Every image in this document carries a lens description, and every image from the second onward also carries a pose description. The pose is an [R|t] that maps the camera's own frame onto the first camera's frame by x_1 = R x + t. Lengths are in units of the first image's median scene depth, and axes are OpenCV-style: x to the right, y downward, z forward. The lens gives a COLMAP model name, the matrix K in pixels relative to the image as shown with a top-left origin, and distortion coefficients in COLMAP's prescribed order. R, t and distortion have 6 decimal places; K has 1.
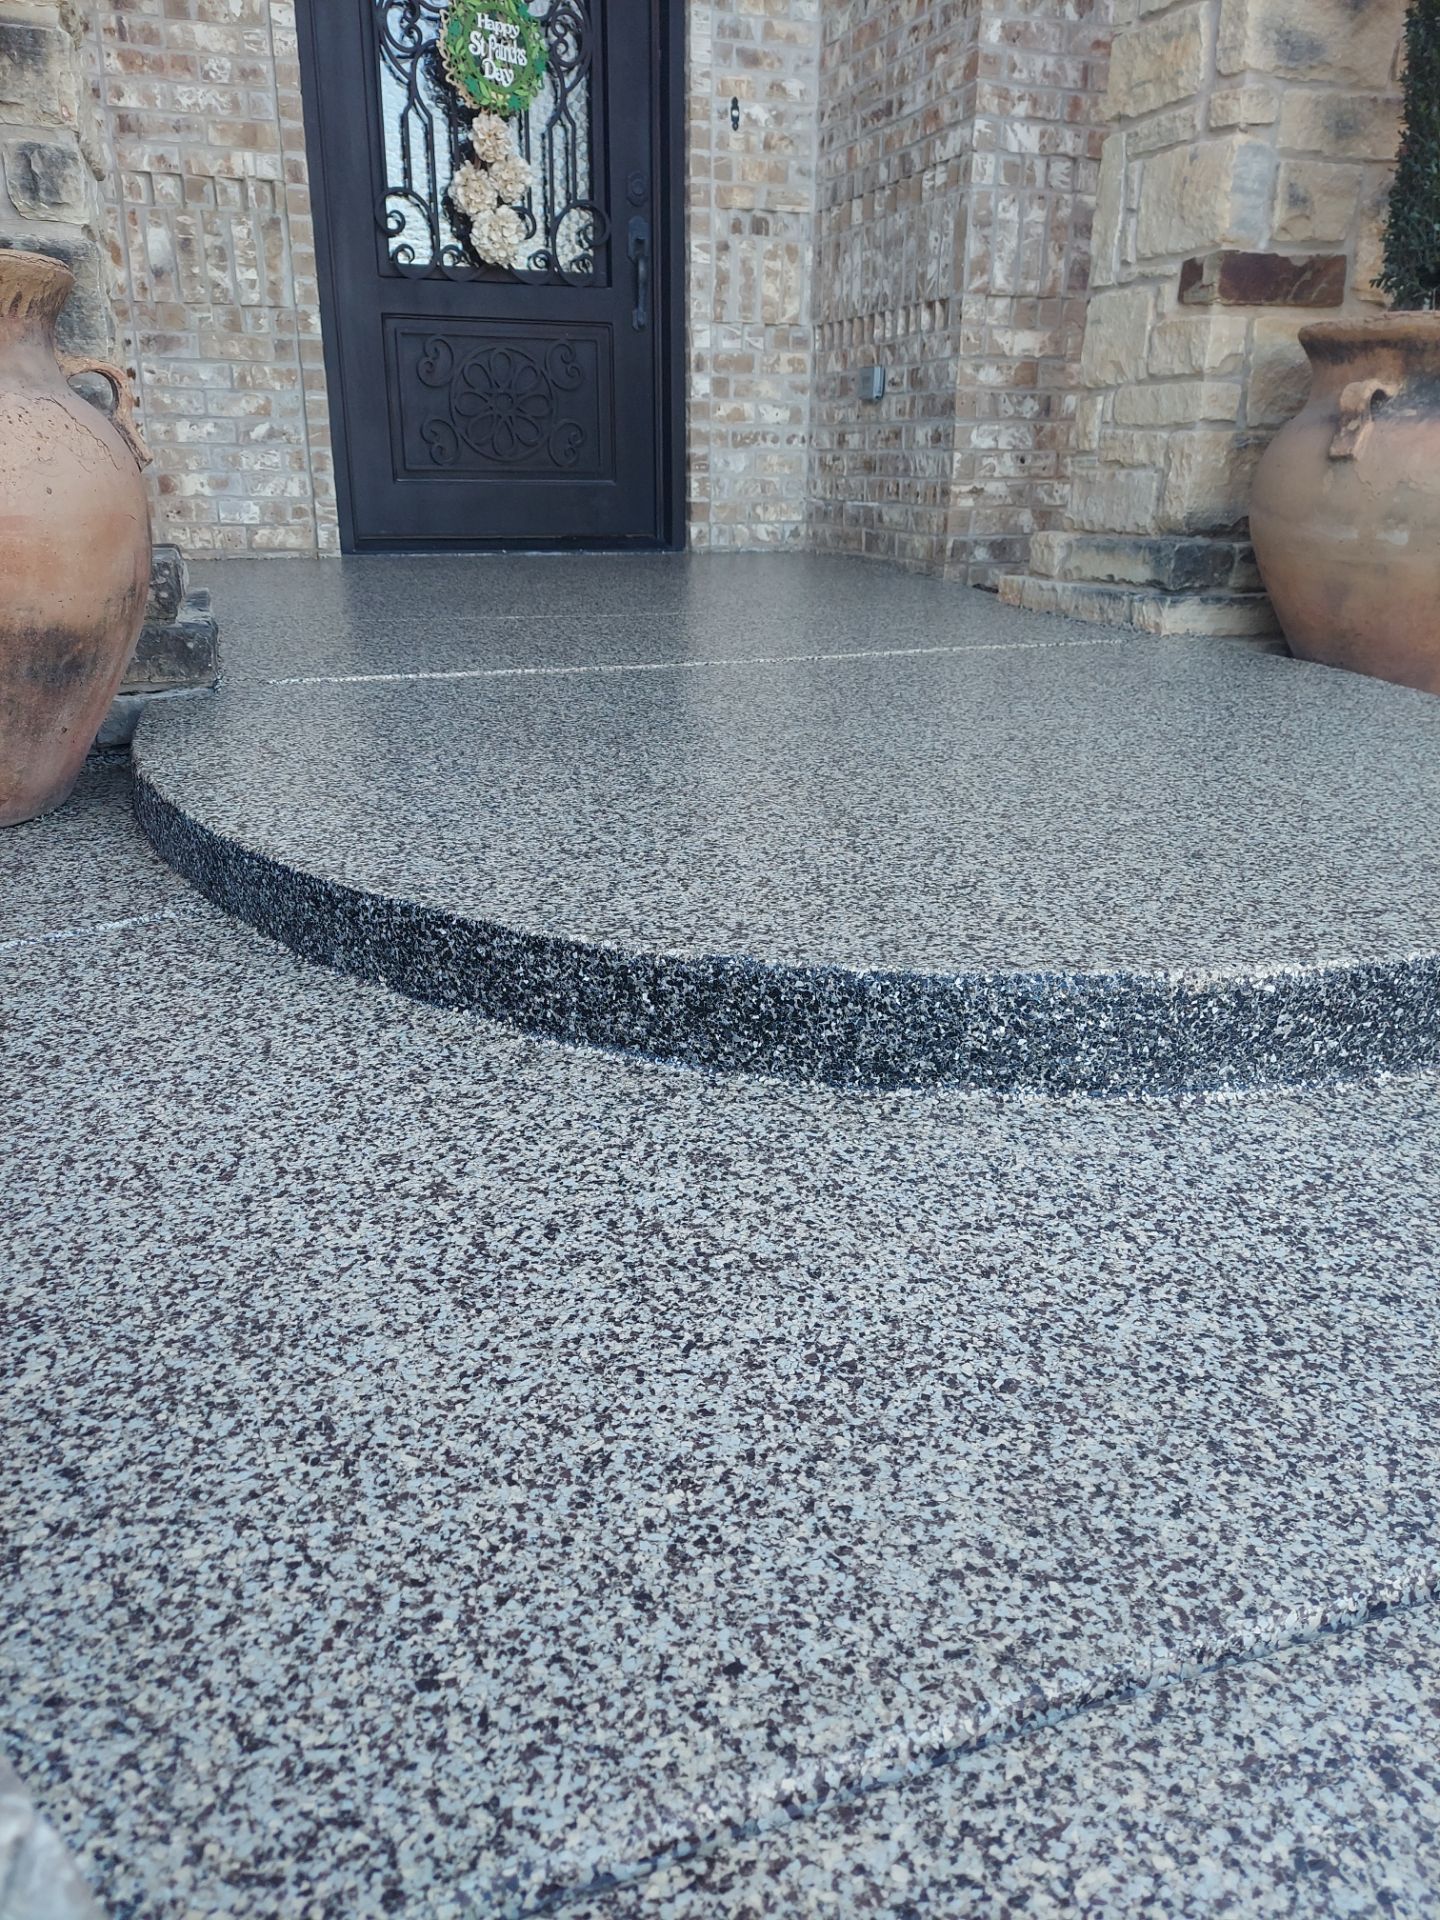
lens RADIAL K [[1393.7, 0, 714.4], [0, 1393.7, 963.8], [0, 0, 1]] dist [0.078153, -0.073872]
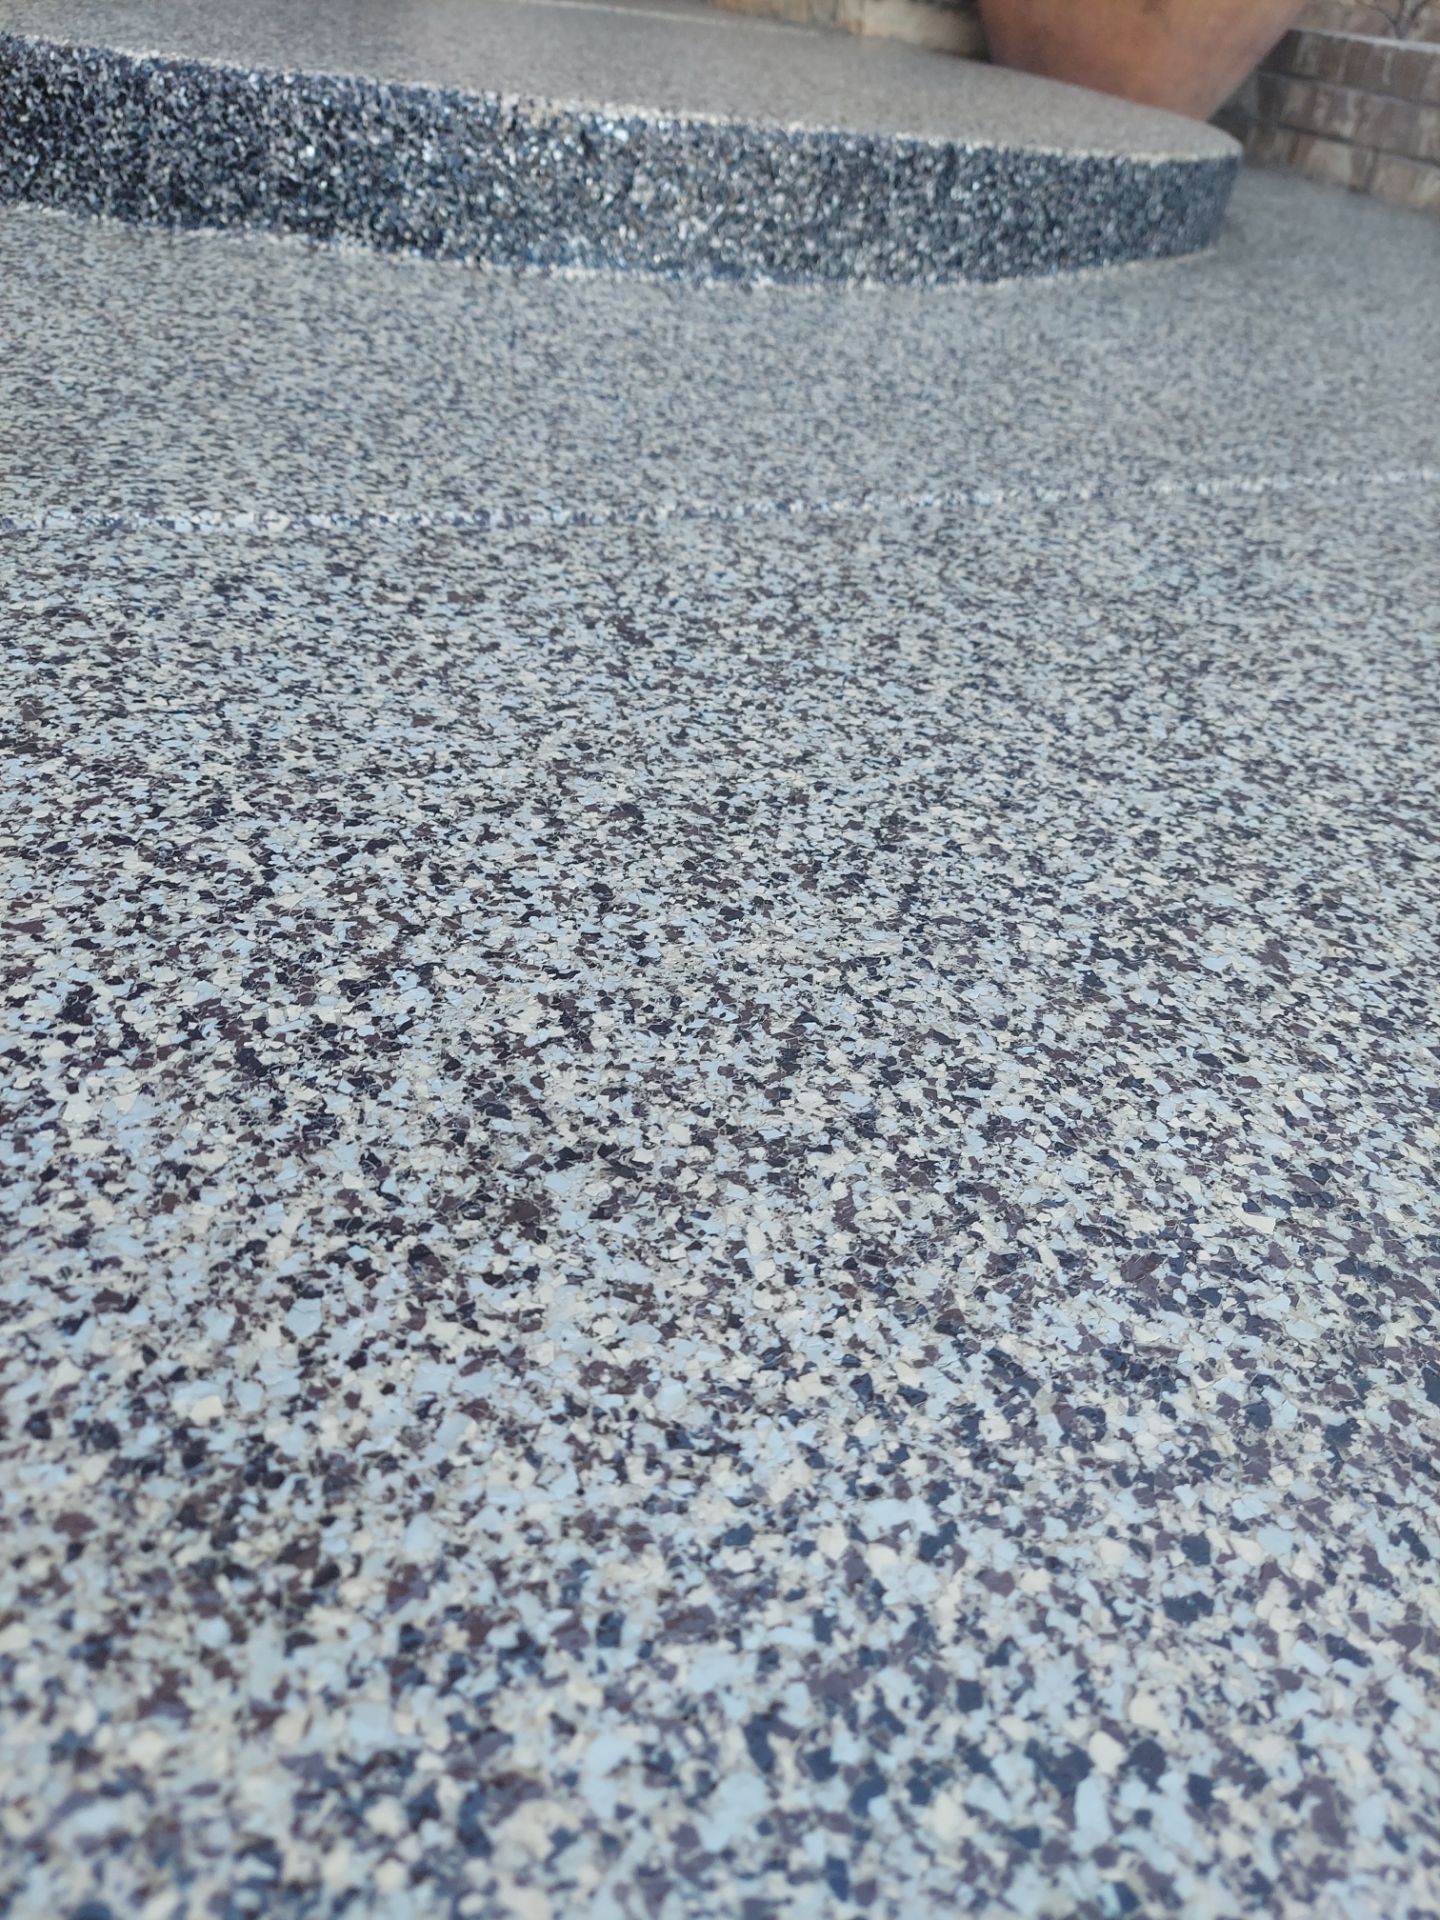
lens RADIAL K [[1393.7, 0, 712.7], [0, 1393.7, 946.7], [0, 0, 1]] dist [0.078153, -0.073872]
pose [[0.991896, 0.038932, 0.120941, 0.329195], [-0.067177, 0.968661, 0.239132, 0.266588], [-0.107840, -0.245318, 0.963426, 0.010230]]
